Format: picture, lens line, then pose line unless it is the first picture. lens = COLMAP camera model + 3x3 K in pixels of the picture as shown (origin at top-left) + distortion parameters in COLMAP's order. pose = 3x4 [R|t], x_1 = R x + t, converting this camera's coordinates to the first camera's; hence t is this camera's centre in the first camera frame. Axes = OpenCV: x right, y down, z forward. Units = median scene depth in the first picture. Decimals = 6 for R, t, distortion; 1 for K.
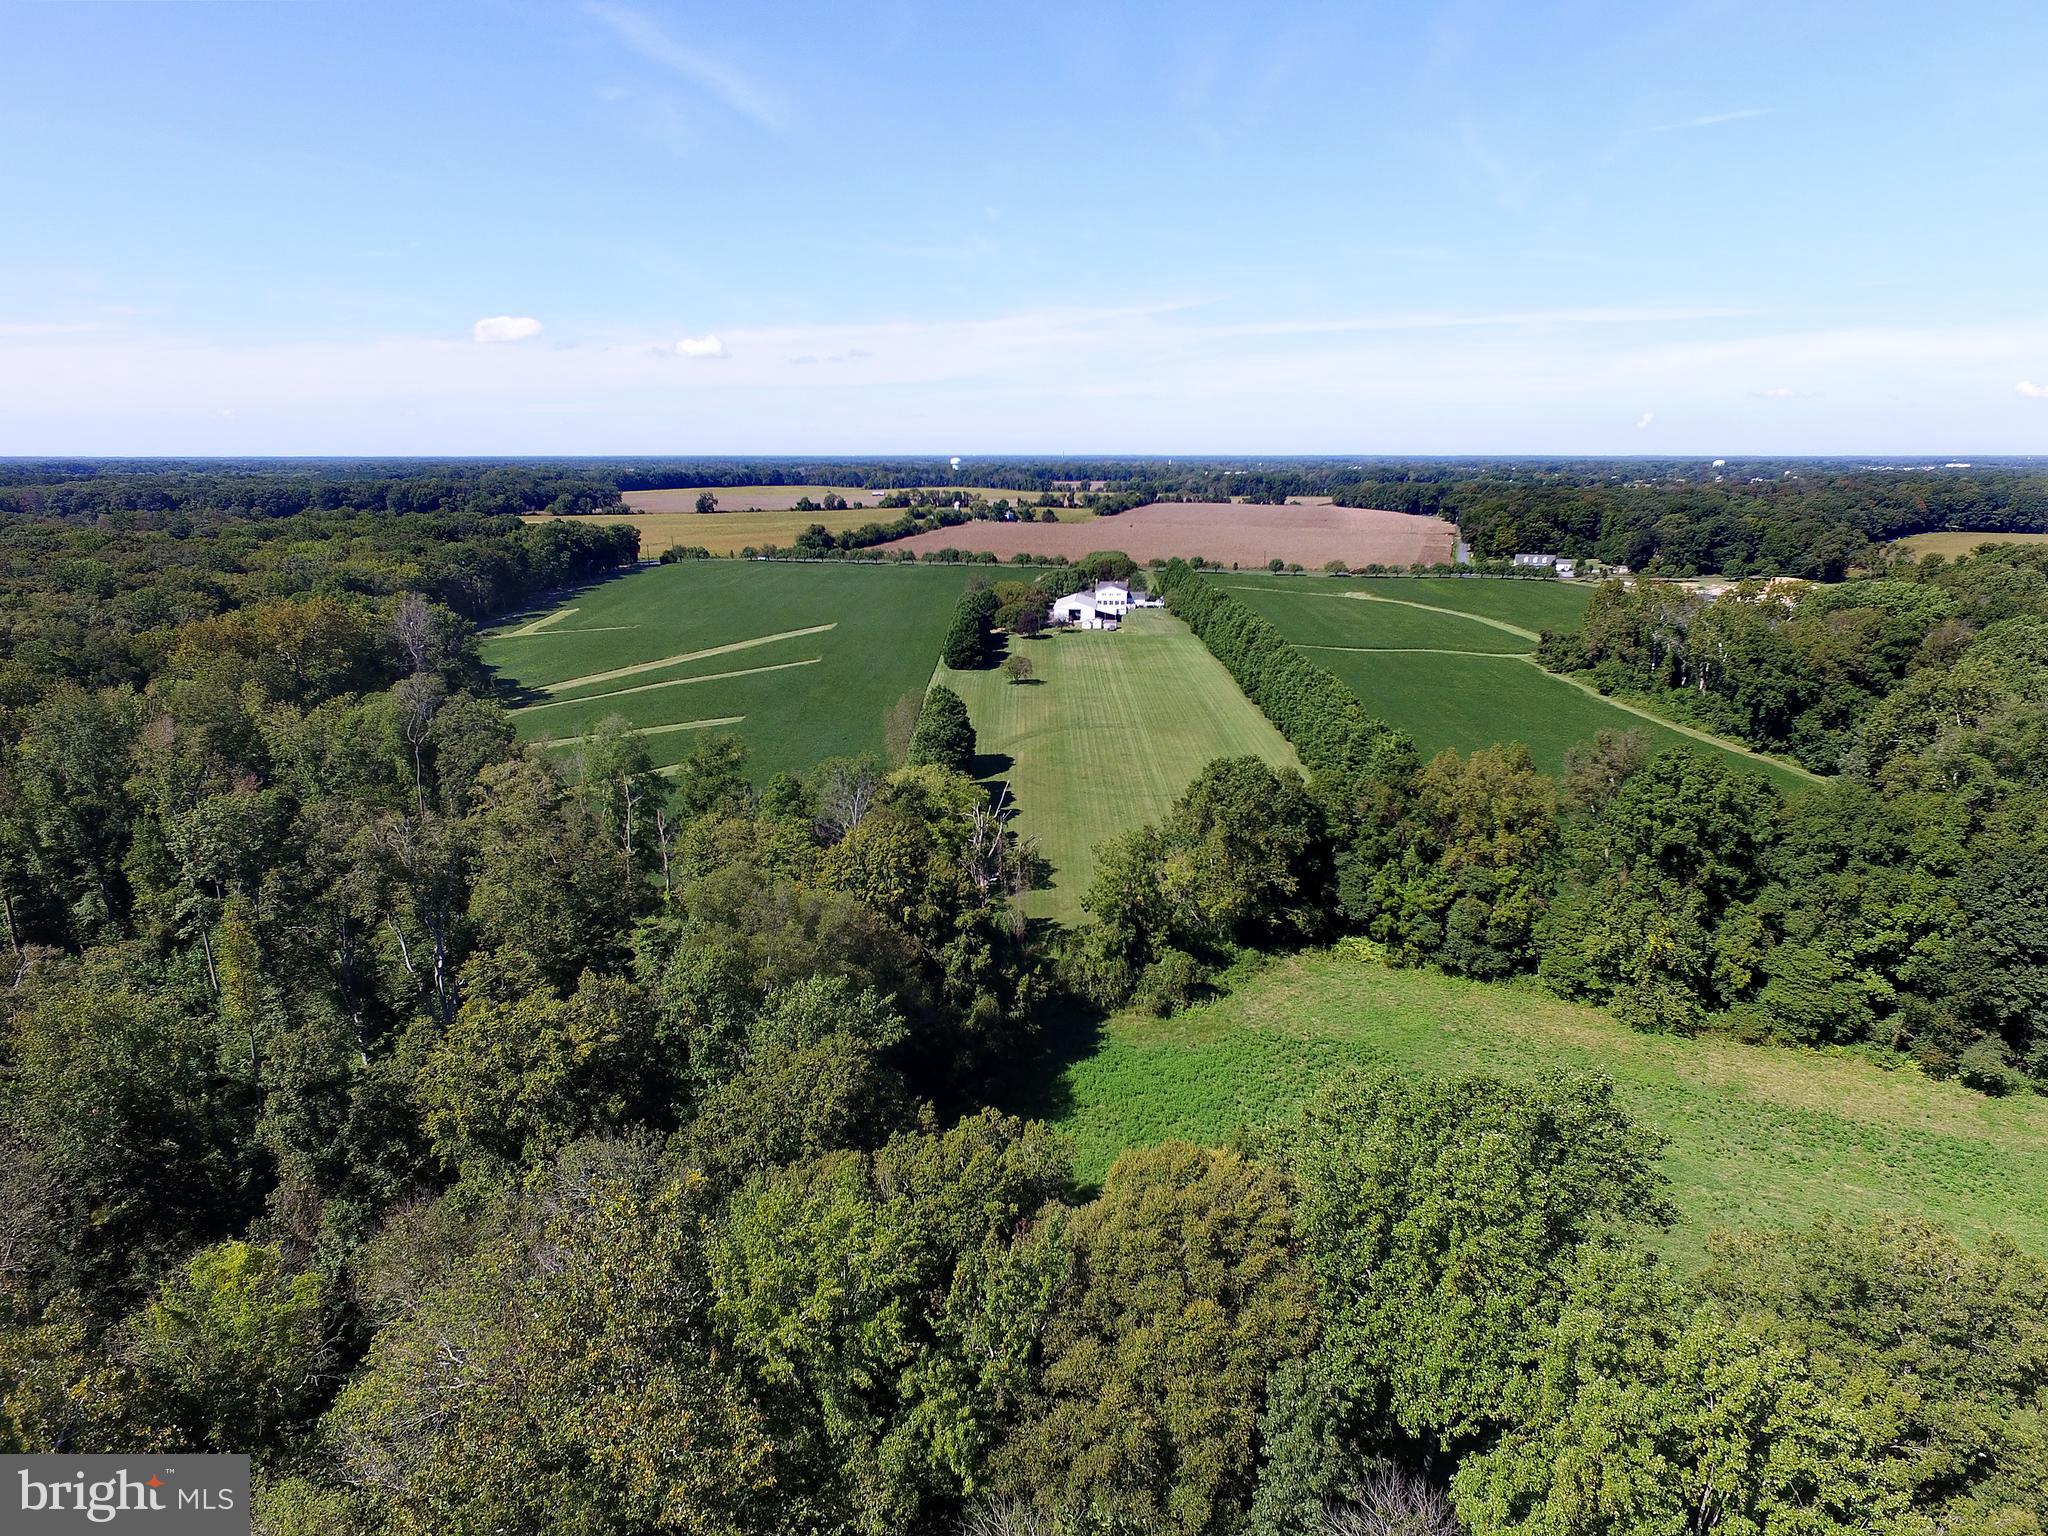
lens RADIAL K [[1199.3, 0, 1032.4], [0, 1199.3, 769.2], [0, 0, 1]] dist [-0.003665, 0.006268]
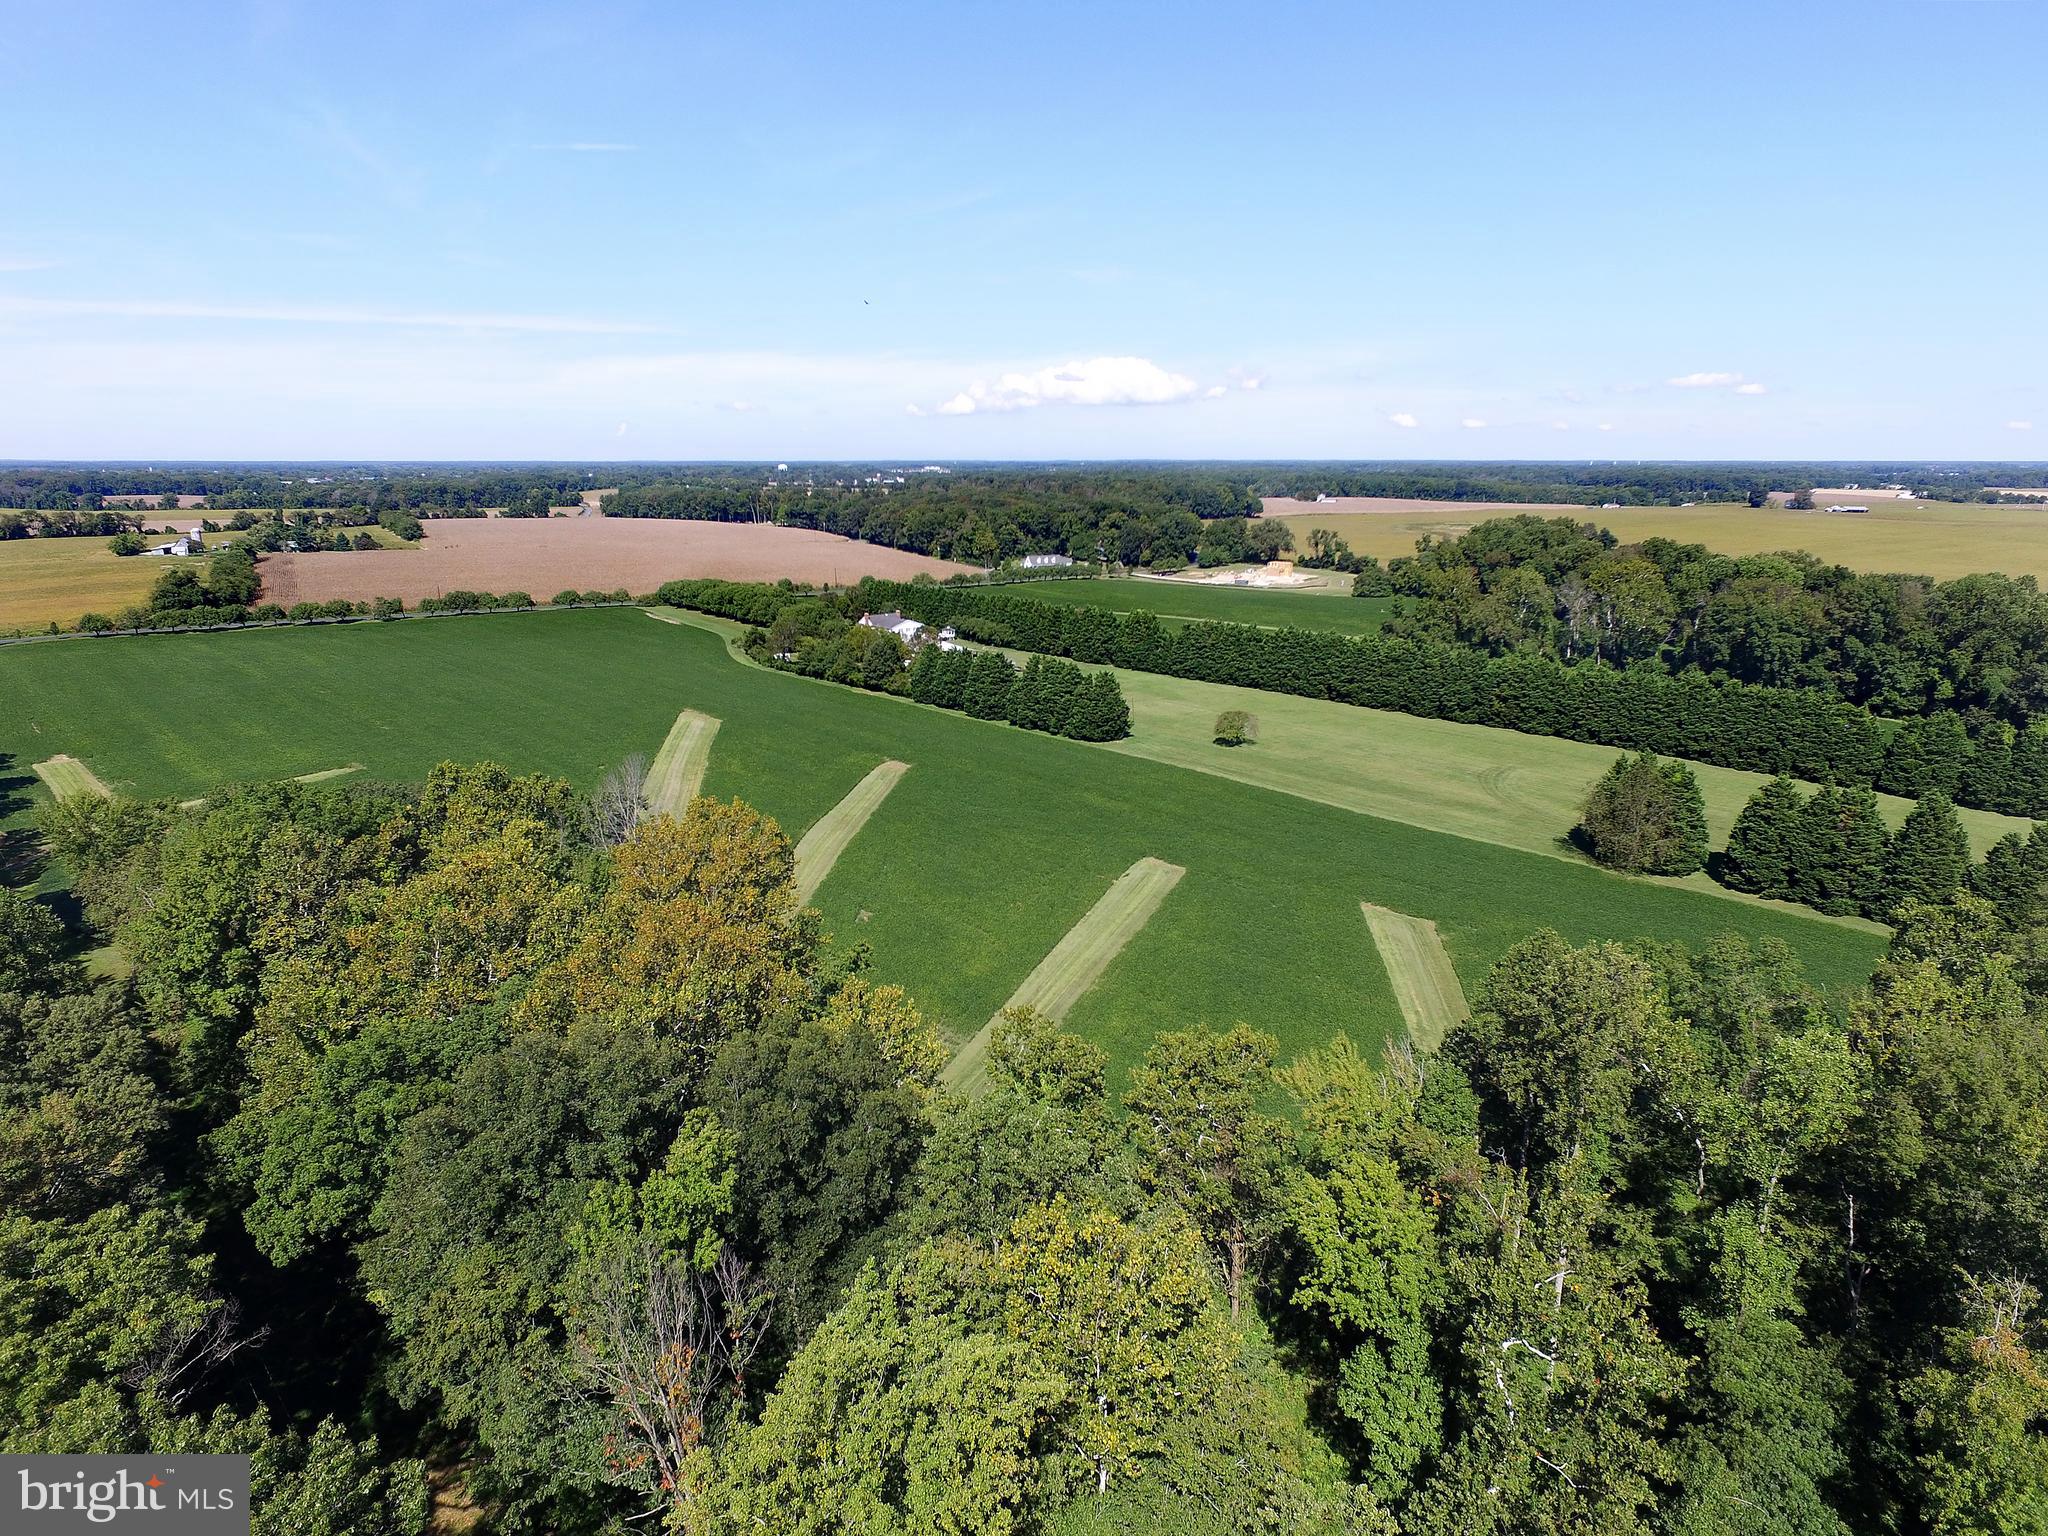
lens RADIAL K [[1199.3, 0, 1032.4], [0, 1199.3, 769.2], [0, 0, 1]] dist [-0.003665, 0.006268]
pose [[0.713641, -0.175666, 0.678128, -0.307281], [0.178559, 0.981687, 0.066392, -0.062373], [-0.677372, 0.073706, 0.731939, 0.236879]]
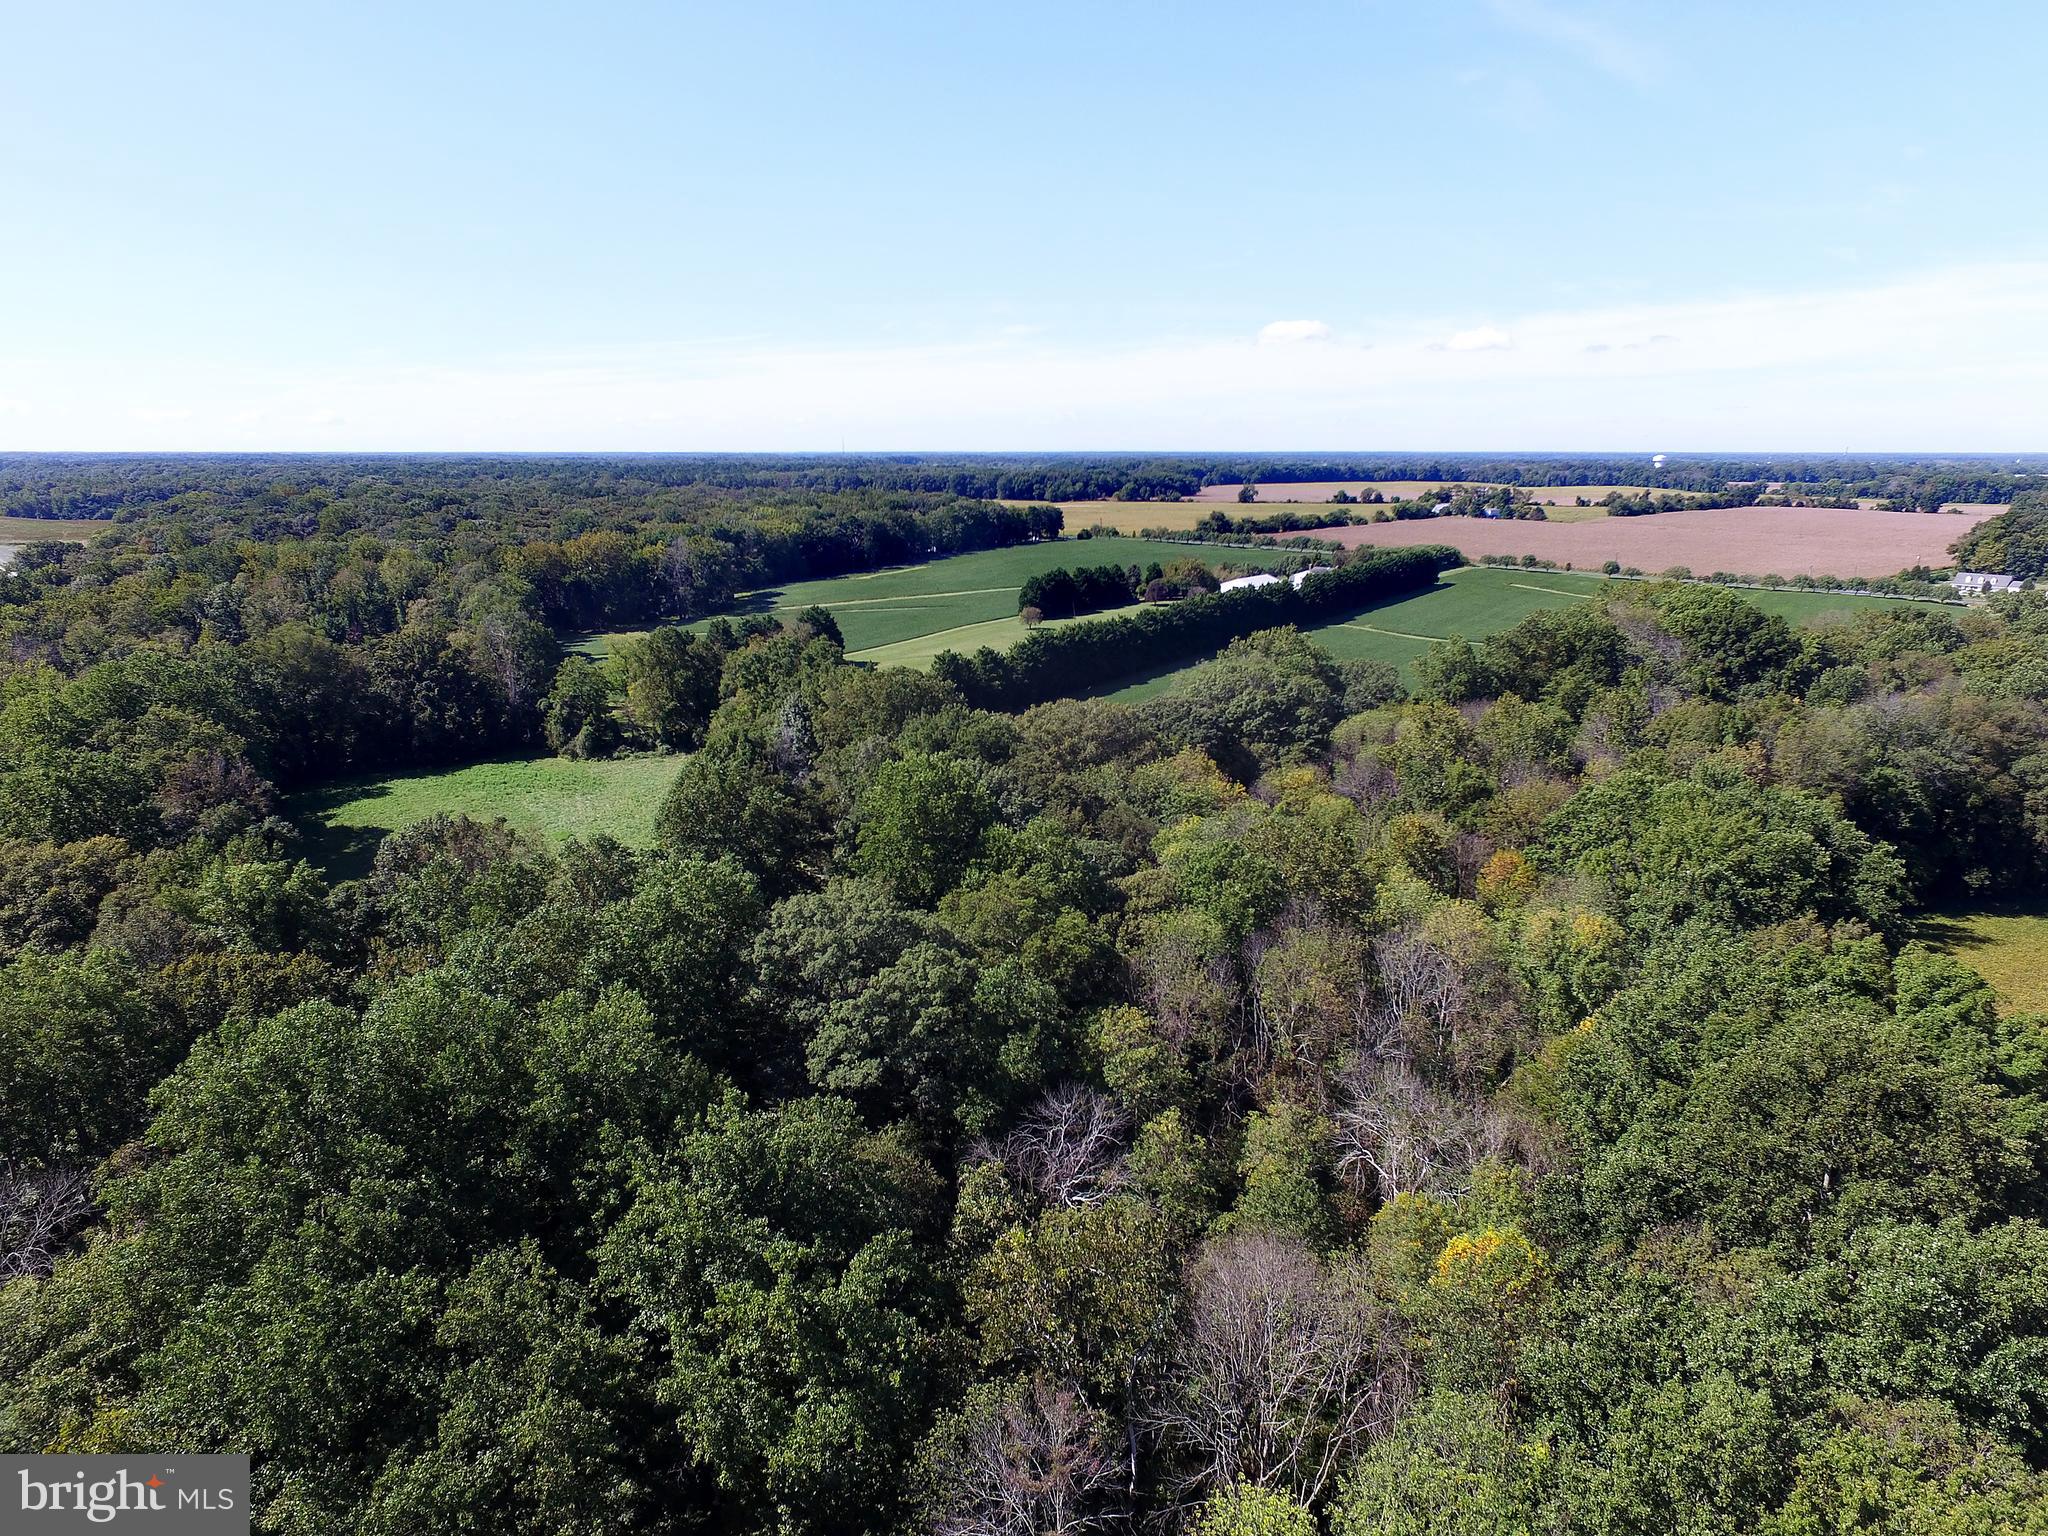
lens RADIAL K [[1206.3, 0, 1033.2], [0, 1206.3, 765.3], [0, 0, 1]] dist [-0.004099, -0.000650]
pose [[0.822631, 0.145370, -0.549679, 0.330726], [-0.146225, 0.988336, 0.042543, 0.007161], [0.549452, 0.045380, 0.834292, -0.020921]]
